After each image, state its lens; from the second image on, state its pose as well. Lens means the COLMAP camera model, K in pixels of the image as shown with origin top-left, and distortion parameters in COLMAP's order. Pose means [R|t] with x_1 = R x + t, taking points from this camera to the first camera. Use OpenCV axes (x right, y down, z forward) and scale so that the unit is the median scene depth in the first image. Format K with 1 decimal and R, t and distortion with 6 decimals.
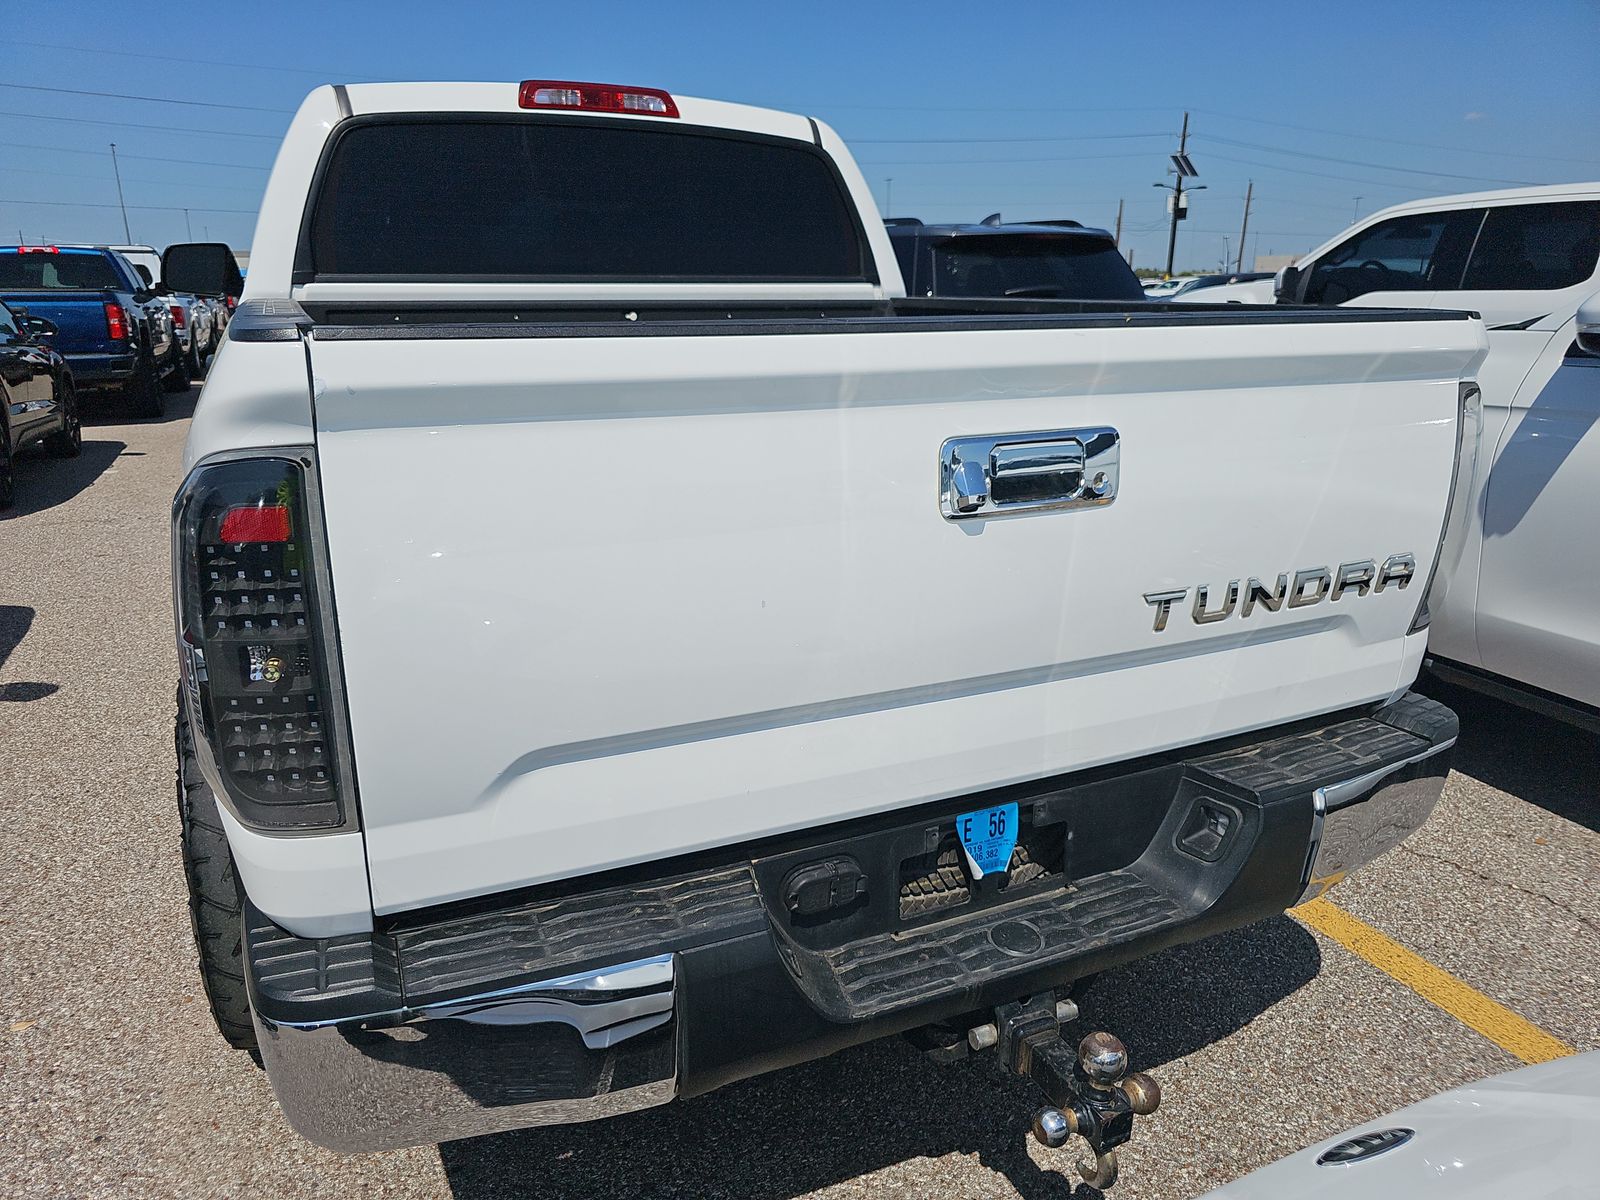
lens RADIAL K [[1070.8, 0, 788.5], [0, 1070.8, 616.1], [0, 0, 1]] dist [0.033462, -0.029521]
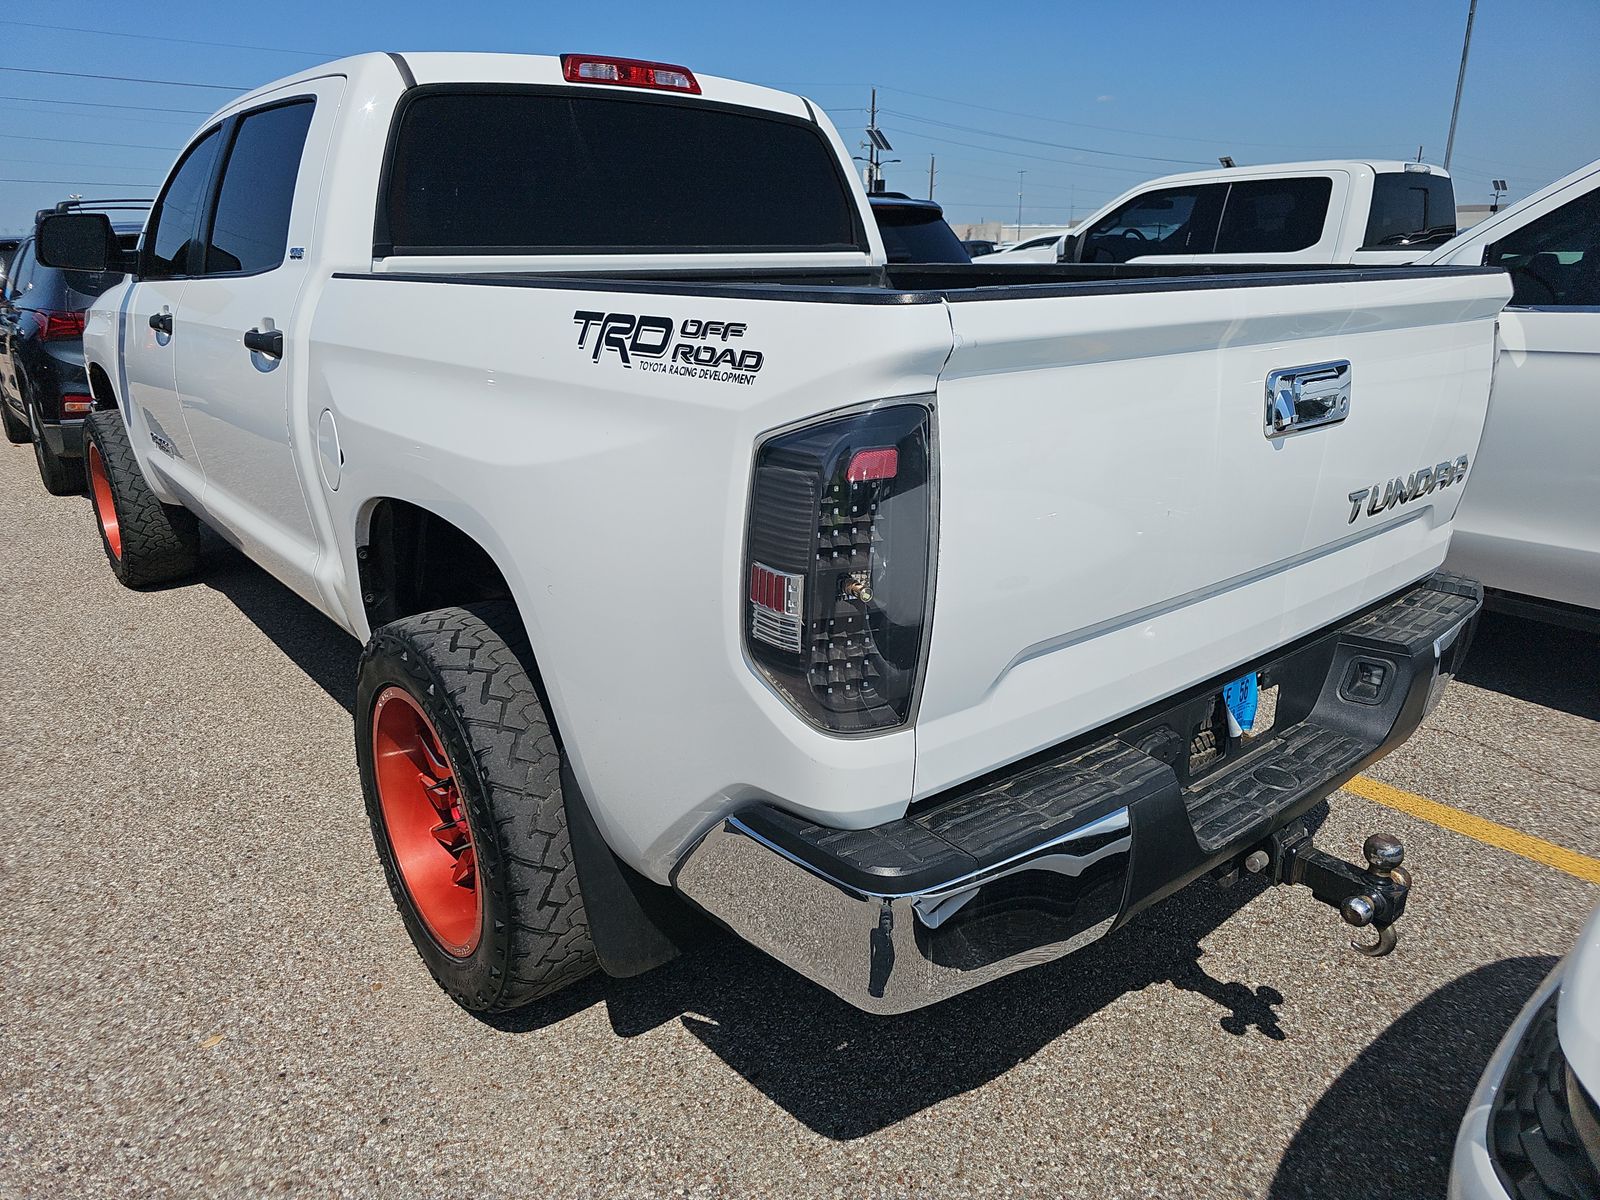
lens RADIAL K [[1070.8, 0, 783.1], [0, 1070.8, 596.8], [0, 0, 1]] dist [0.033462, -0.029521]
pose [[0.966117, -0.086564, 0.243155, -0.361265], [0.084150, 0.996246, 0.020318, 0.010594], [-0.244001, 0.000832, 0.969775, -0.038925]]
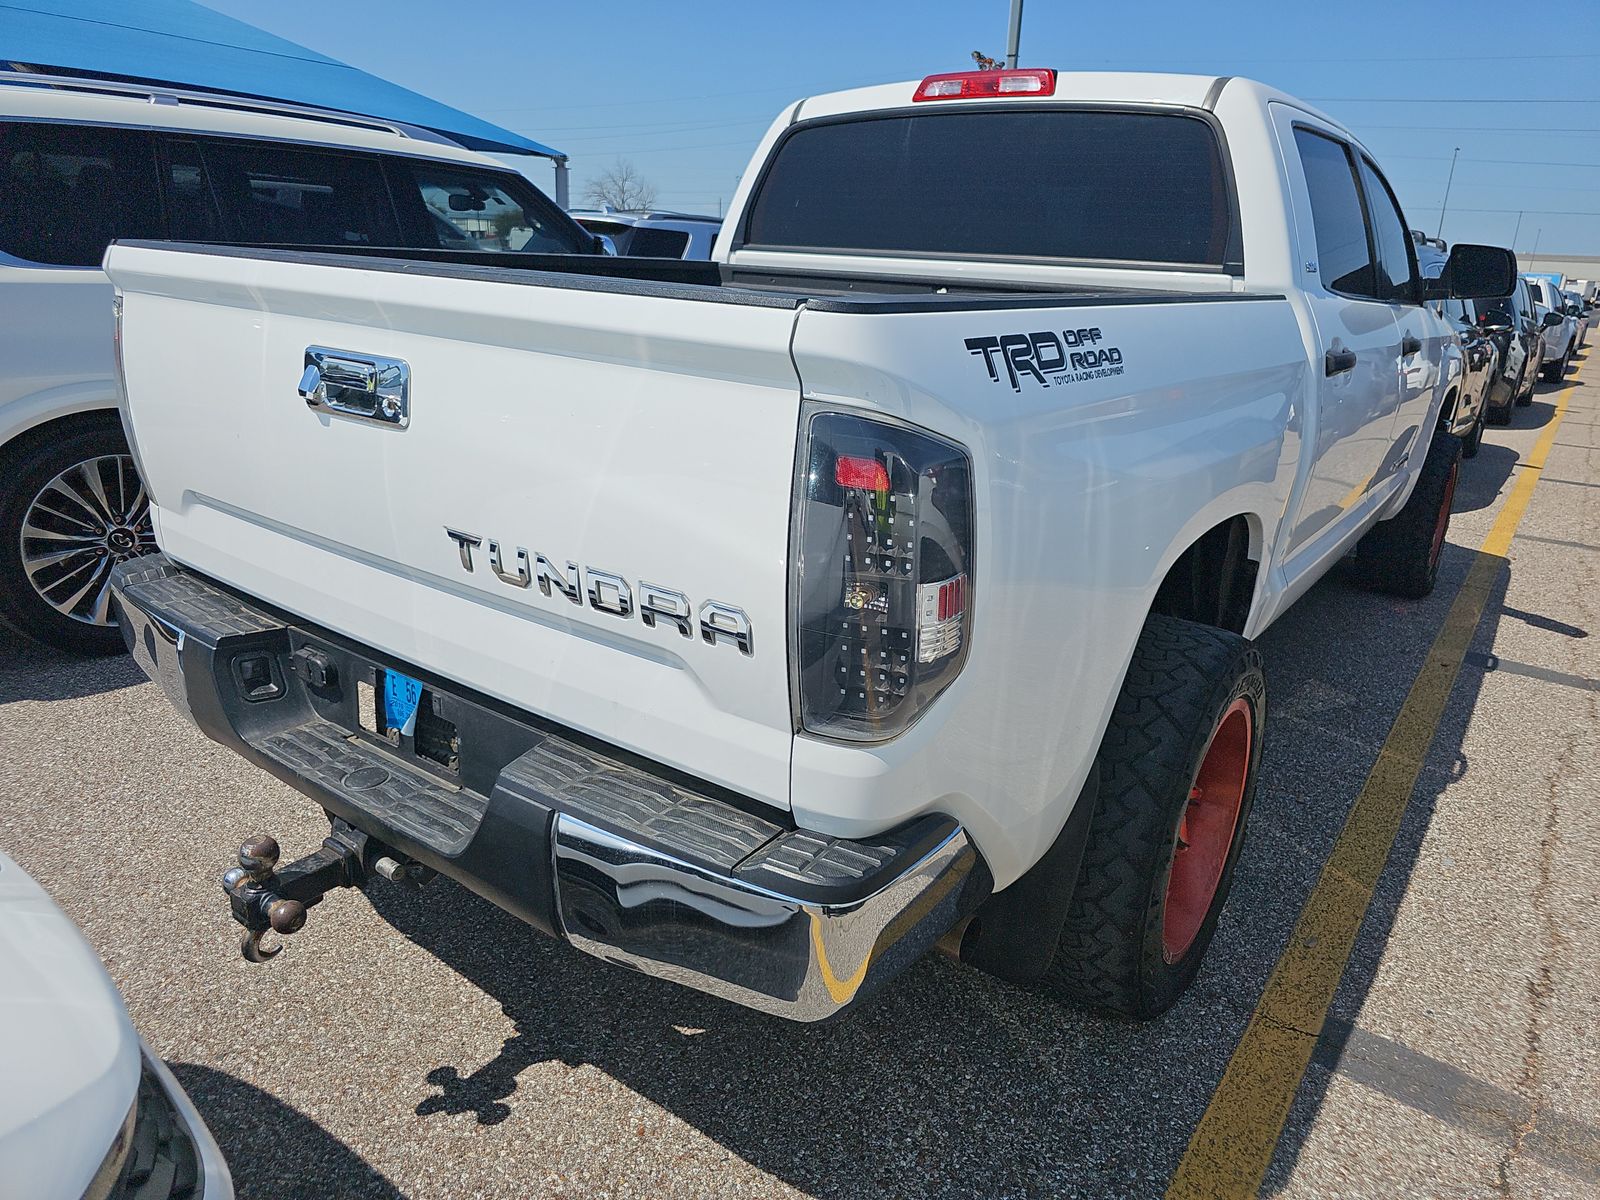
lens RADIAL K [[1070.8, 0, 804.8], [0, 1070.8, 587.8], [0, 0, 1]] dist [0.033462, -0.029521]
pose [[0.494095, 0.283301, -0.821956, 0.803740], [-0.304223, 0.941988, 0.141797, -0.127943], [0.814444, 0.179996, 0.551618, 0.406016]]
